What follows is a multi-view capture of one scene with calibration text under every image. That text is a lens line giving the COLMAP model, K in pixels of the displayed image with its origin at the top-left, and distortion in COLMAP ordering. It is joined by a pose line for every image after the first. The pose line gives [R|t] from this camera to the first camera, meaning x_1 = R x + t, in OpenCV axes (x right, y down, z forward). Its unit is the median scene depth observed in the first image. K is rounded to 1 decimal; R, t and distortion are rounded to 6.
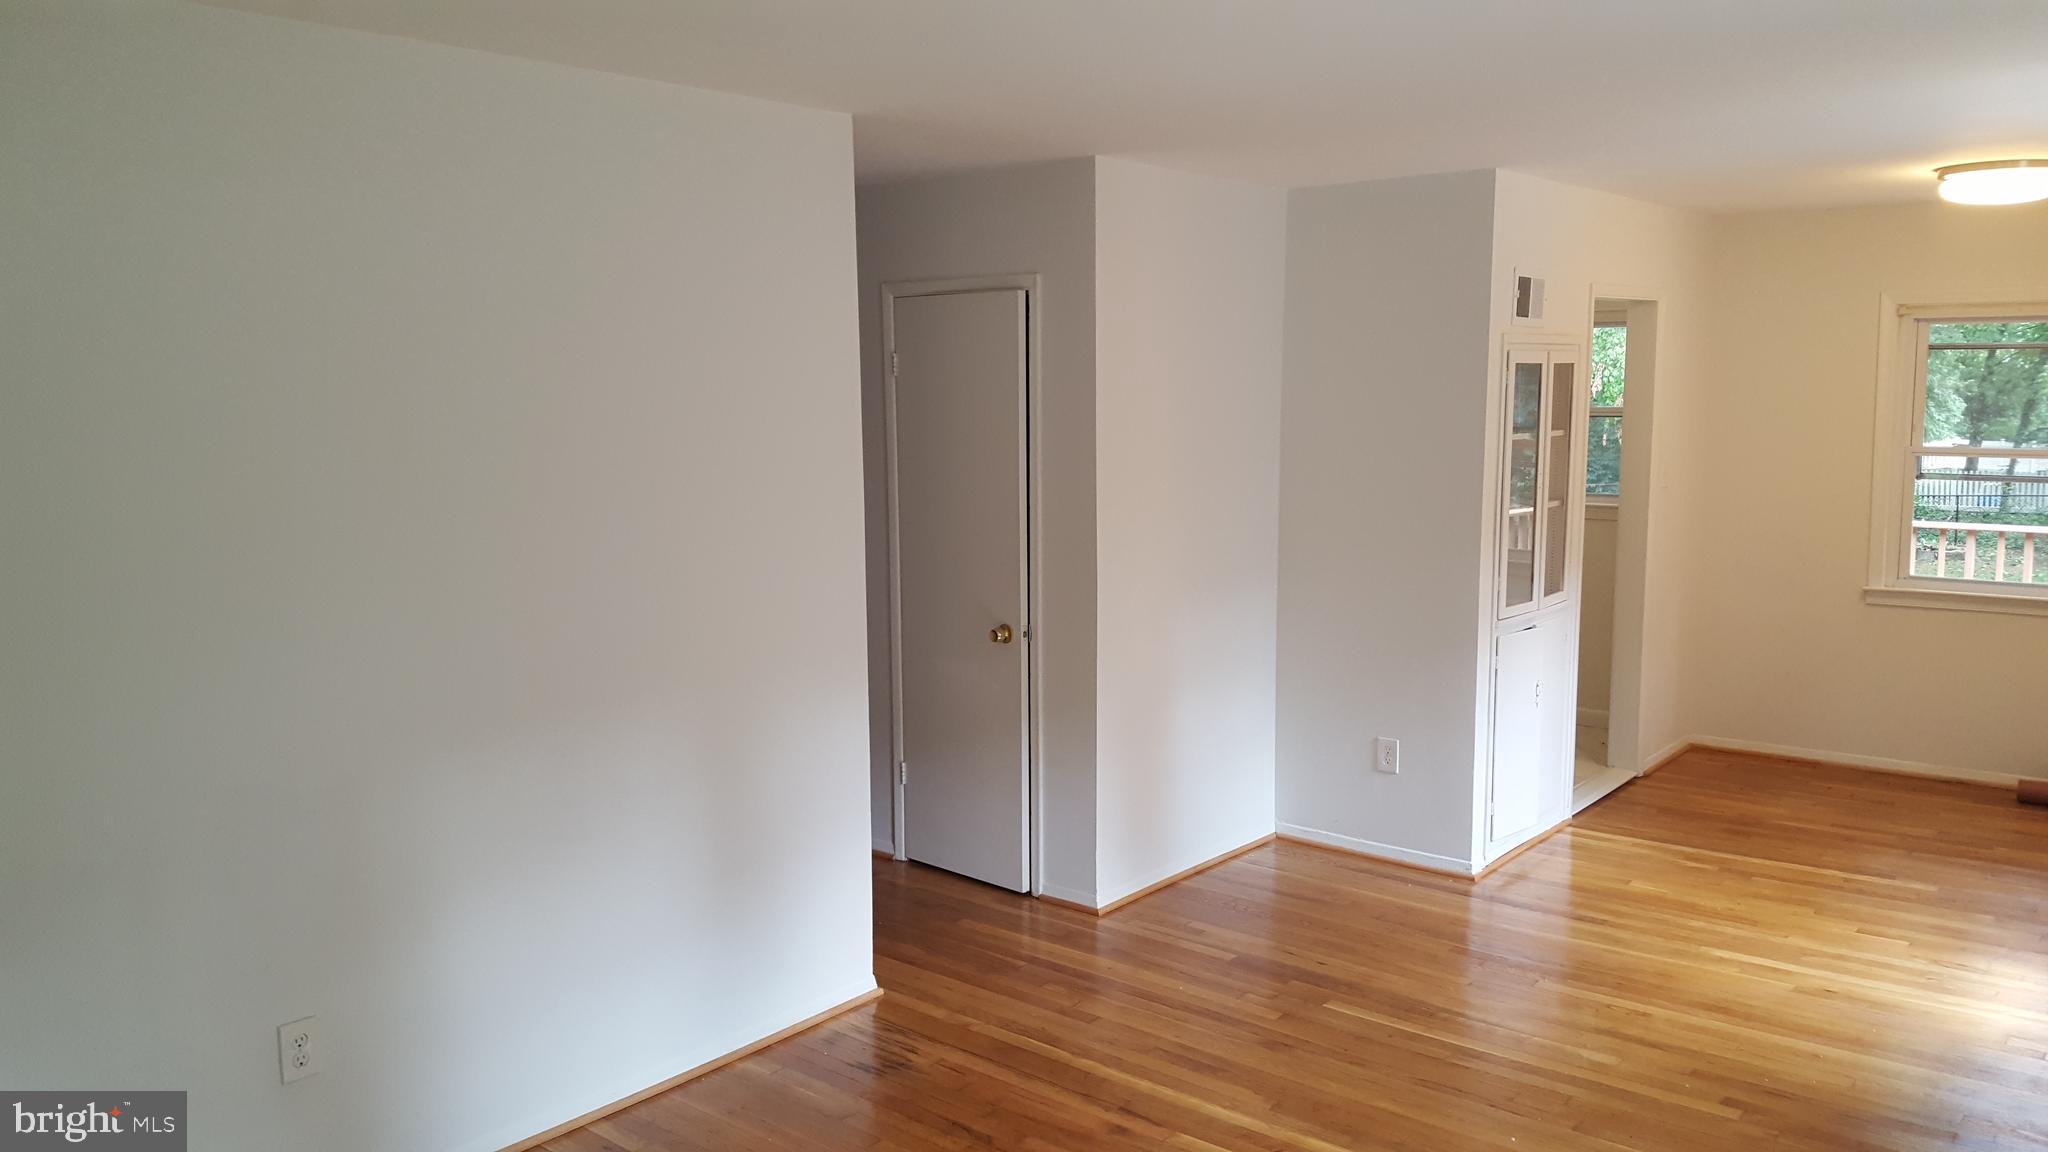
lens RADIAL K [[1515.8, 0, 1024.0], [0, 1515.8, 576.0], [0, 0, 1]] dist [0.092421, -0.257448]
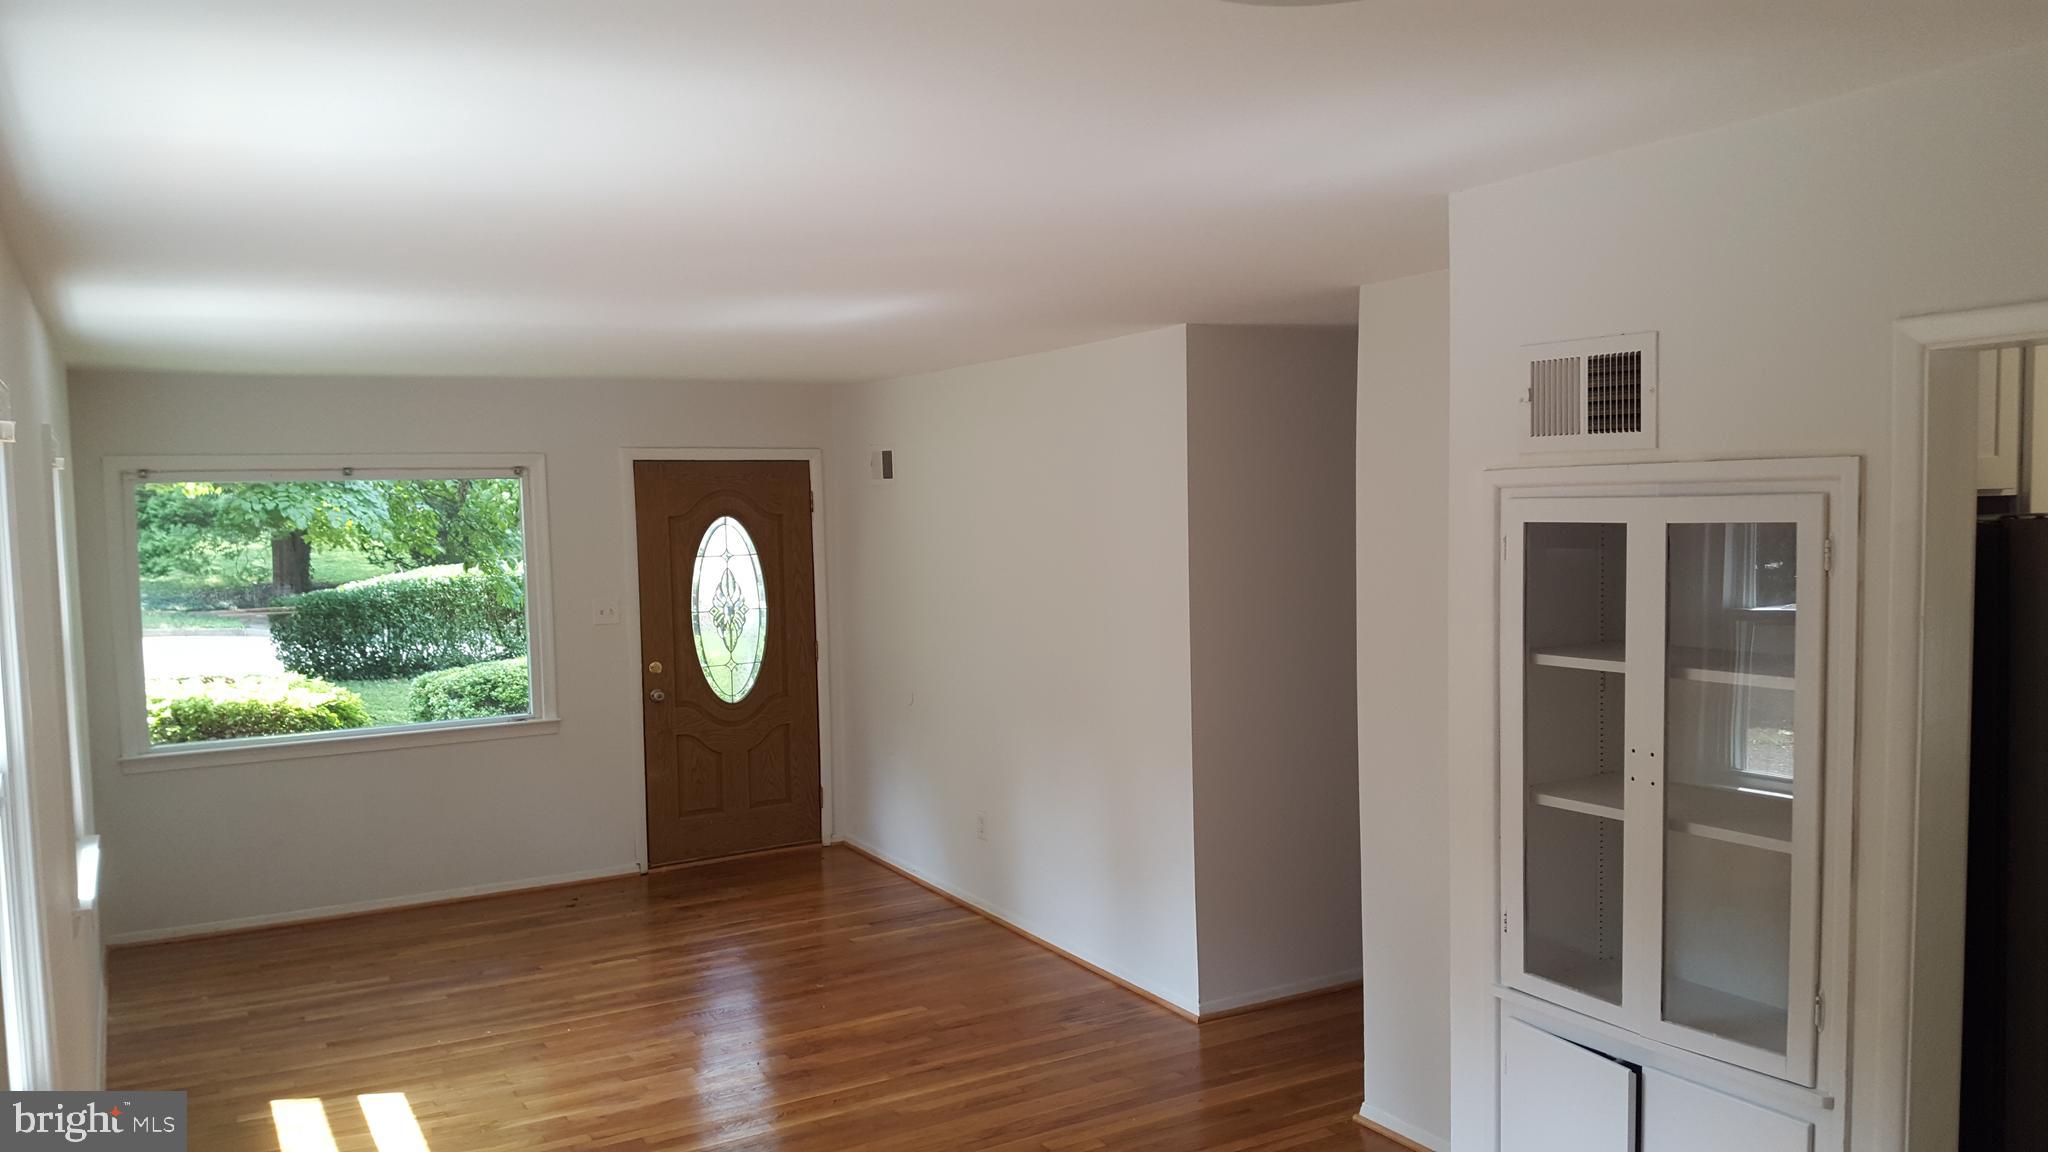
lens RADIAL K [[1515.8, 0, 1024.0], [0, 1515.8, 576.0], [0, 0, 1]] dist [0.092421, -0.257448]
pose [[-0.345973, 0.068401, -0.935748, 1.215229], [-0.097054, 0.989380, 0.108205, -0.222383], [0.933211, 0.128254, -0.335660, 1.403175]]
